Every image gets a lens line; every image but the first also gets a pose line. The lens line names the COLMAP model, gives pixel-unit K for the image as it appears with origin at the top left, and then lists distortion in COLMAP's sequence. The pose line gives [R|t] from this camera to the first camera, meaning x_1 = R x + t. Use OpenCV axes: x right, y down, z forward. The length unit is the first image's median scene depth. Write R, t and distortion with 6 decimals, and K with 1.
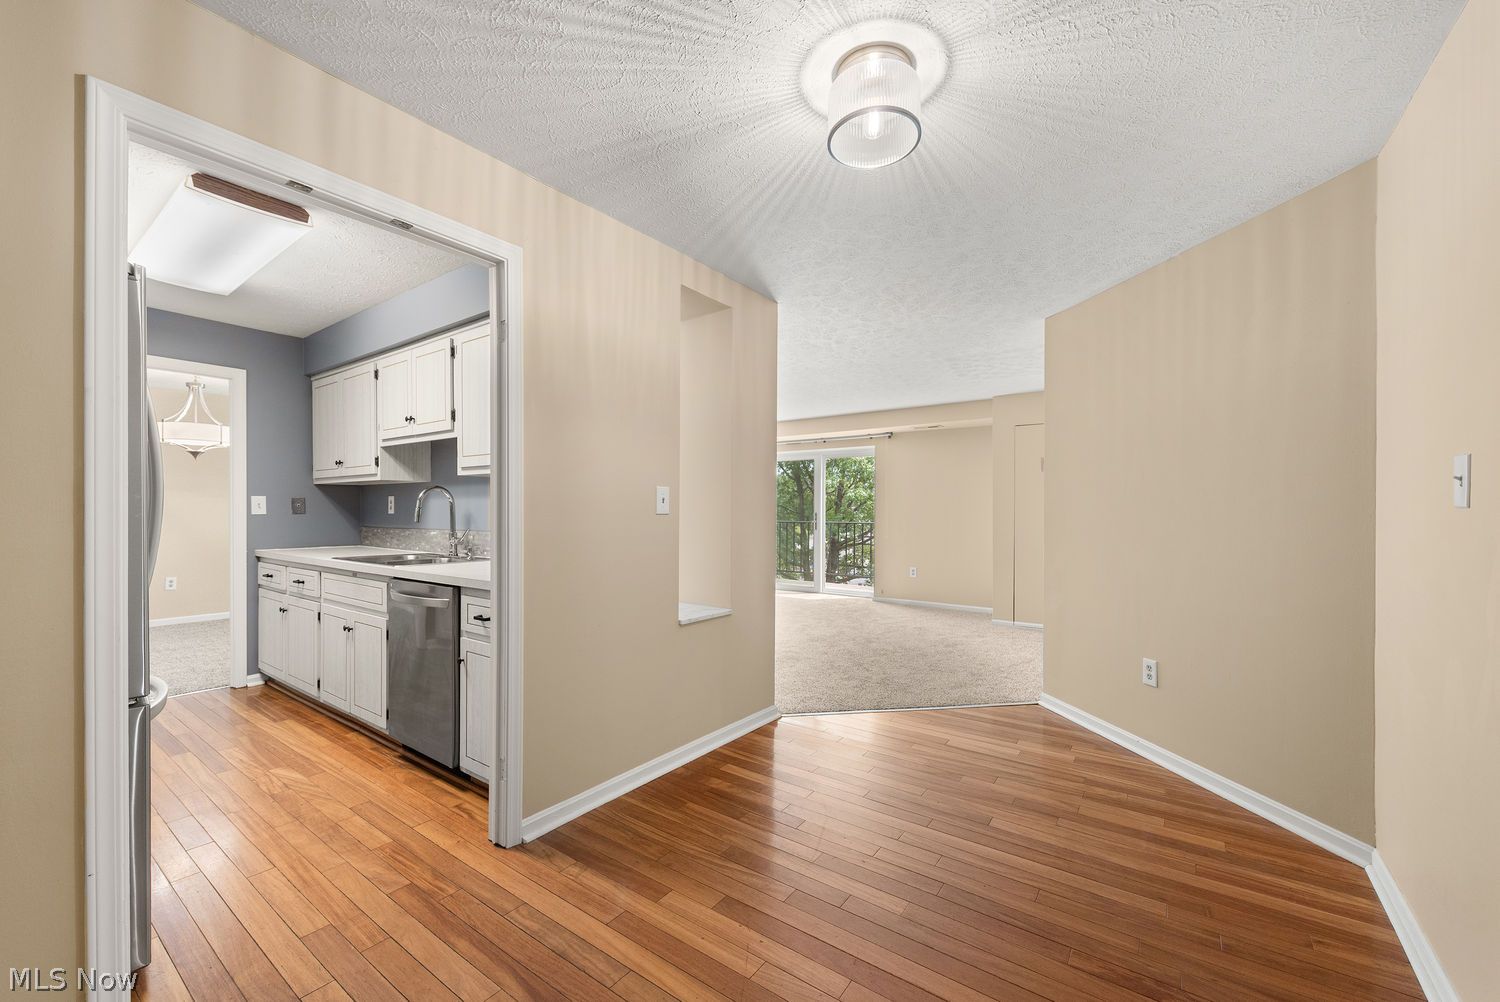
lens RADIAL K [[595.8, 0, 750.7], [0, 595.8, 503.9], [0, 0, 1]] dist [0.007146, -0.005226]
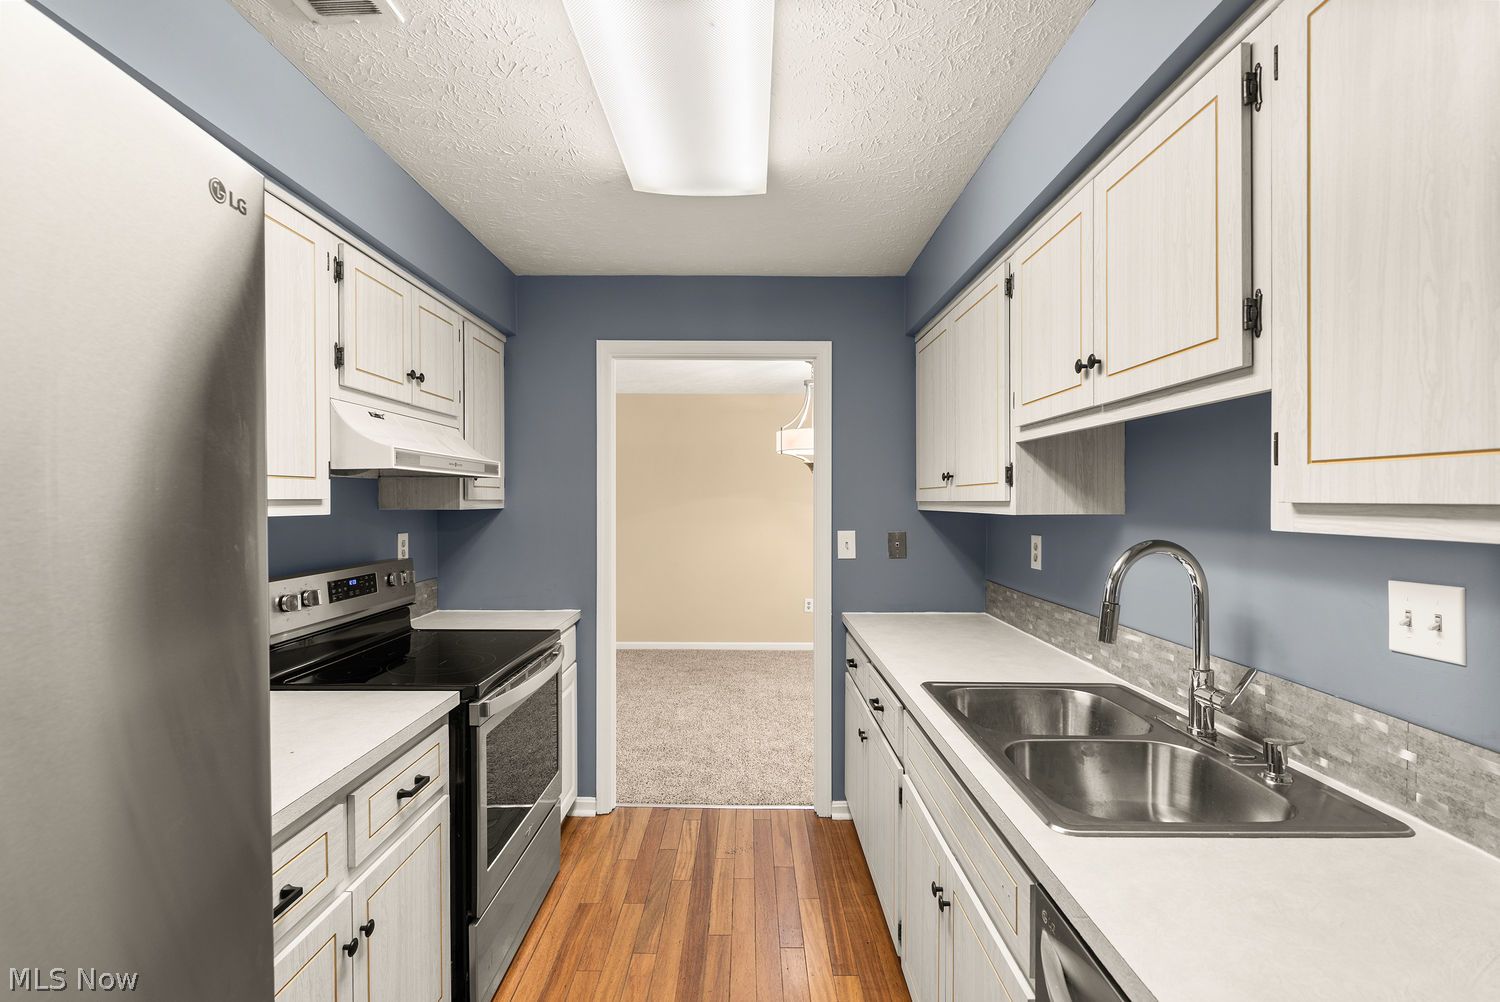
lens RADIAL K [[660.1, 0, 743.3], [0, 660.1, 500.2], [0, 0, 1]] dist [0.004942, -0.005845]
pose [[0.580497, 0.003297, -0.814256, -0.320014], [-0.000266, 0.999993, 0.003860, -0.052081], [0.814263, -0.002024, 0.580493, 0.520191]]
